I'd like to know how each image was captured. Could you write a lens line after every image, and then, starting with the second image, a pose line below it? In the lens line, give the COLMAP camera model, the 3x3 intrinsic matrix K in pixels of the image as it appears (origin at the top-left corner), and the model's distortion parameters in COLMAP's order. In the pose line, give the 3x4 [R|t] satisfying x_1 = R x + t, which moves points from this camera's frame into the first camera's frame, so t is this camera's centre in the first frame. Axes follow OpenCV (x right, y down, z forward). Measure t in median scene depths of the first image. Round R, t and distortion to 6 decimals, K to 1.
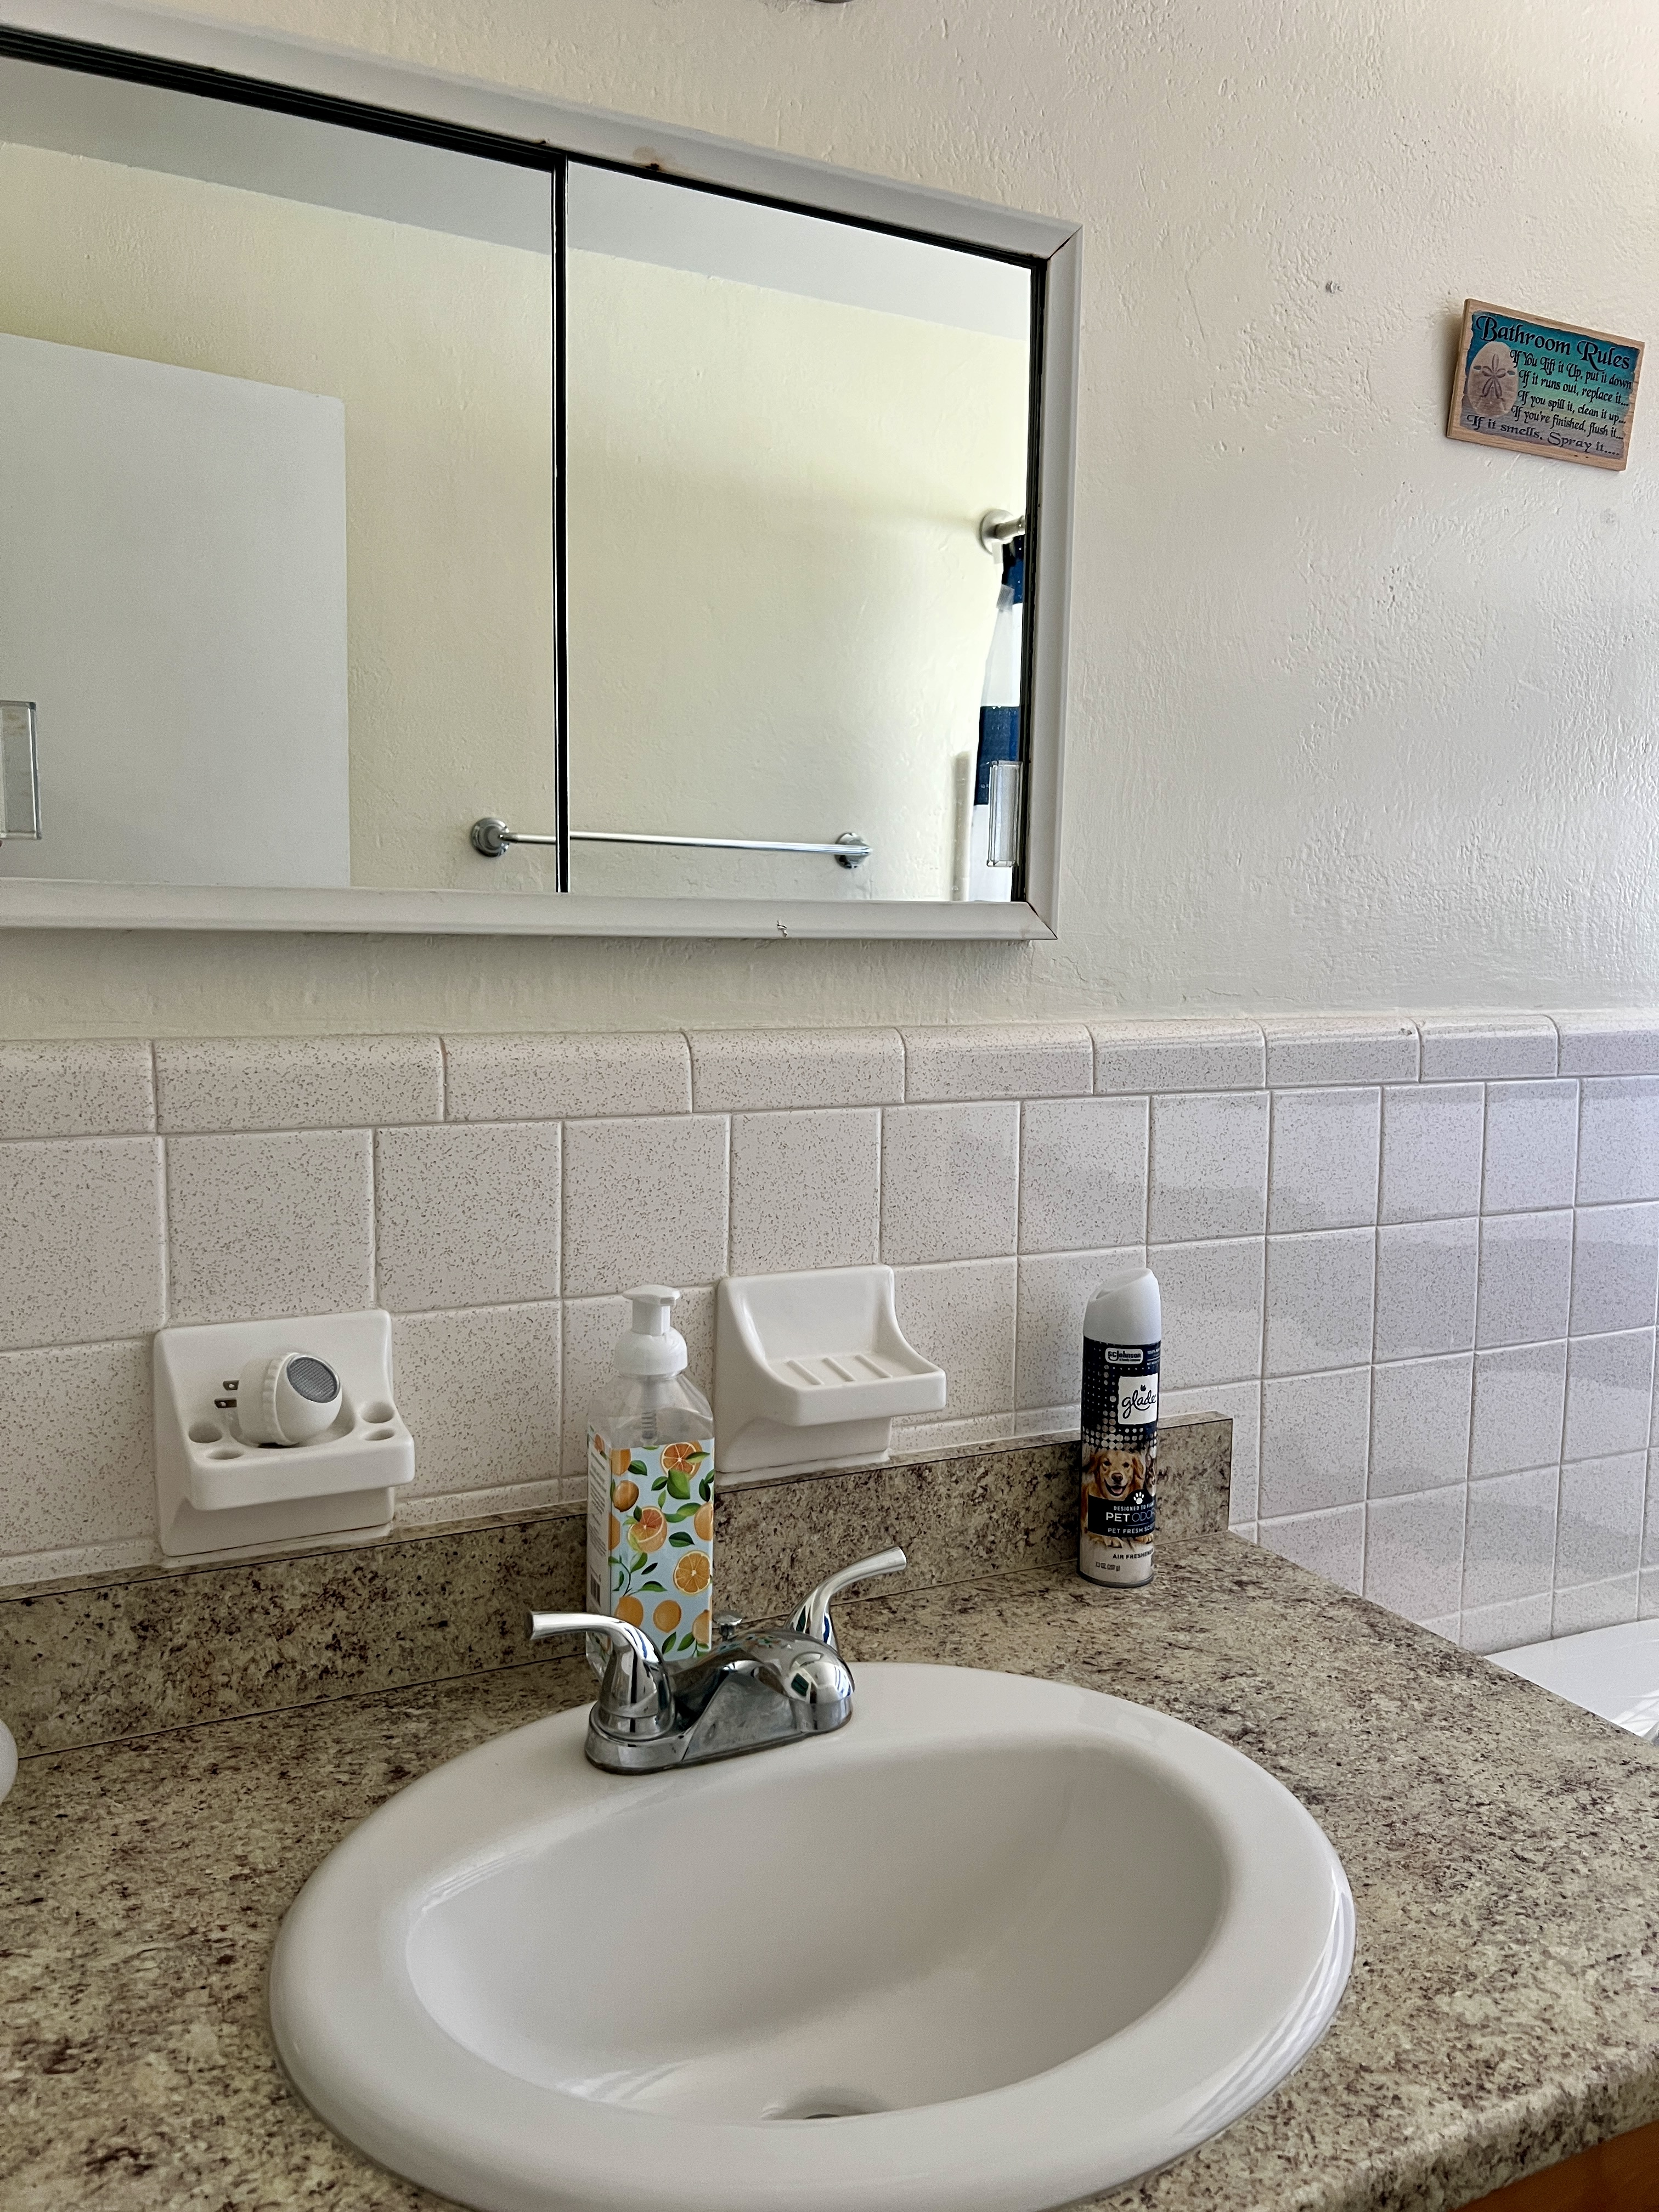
lens RADIAL K [[1676.2, 0, 826.1], [0, 1676.2, 1107.4], [0, 0, 1]] dist [0.065720, -0.086280]
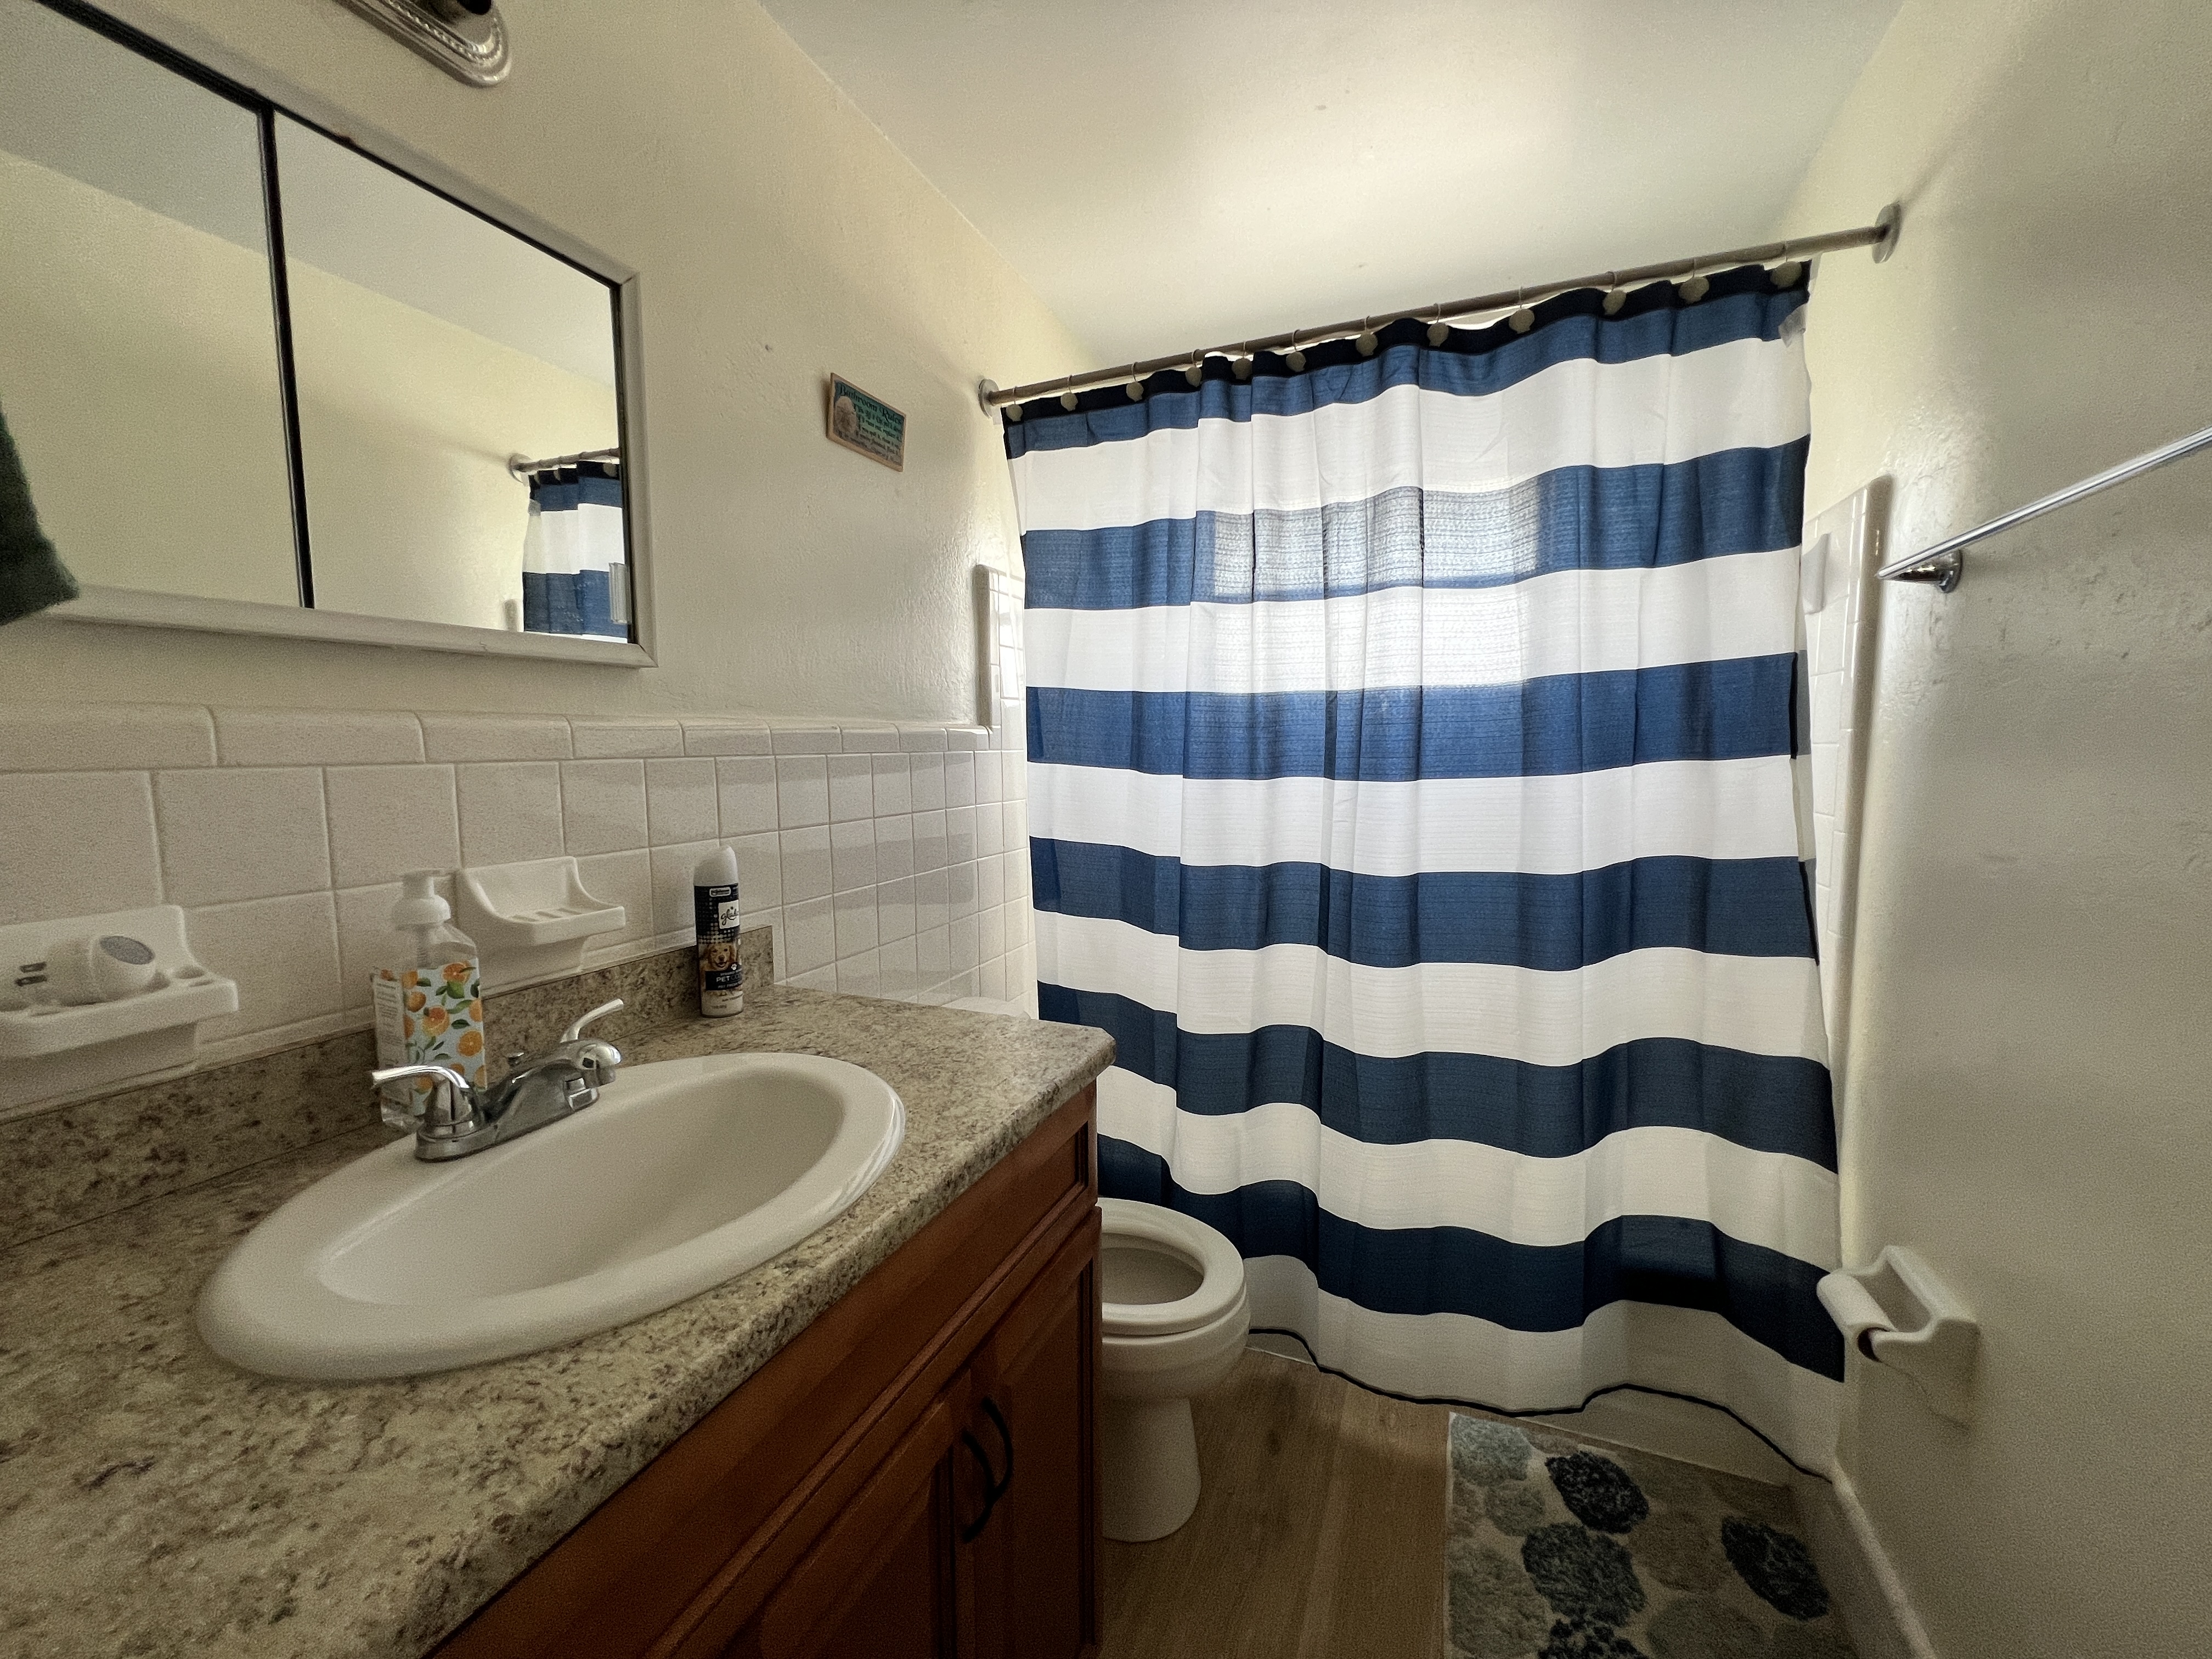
lens RADIAL K [[885.2, 0, 1096.3], [0, 885.2, 825.1], [0, 0, 1]] dist [-0.001319, 0.000277]
pose [[0.767168, -0.080126, 0.636422, -0.138725], [0.085060, 0.996113, 0.022877, 0.101156], [-0.635781, 0.036584, 0.771002, -0.023179]]
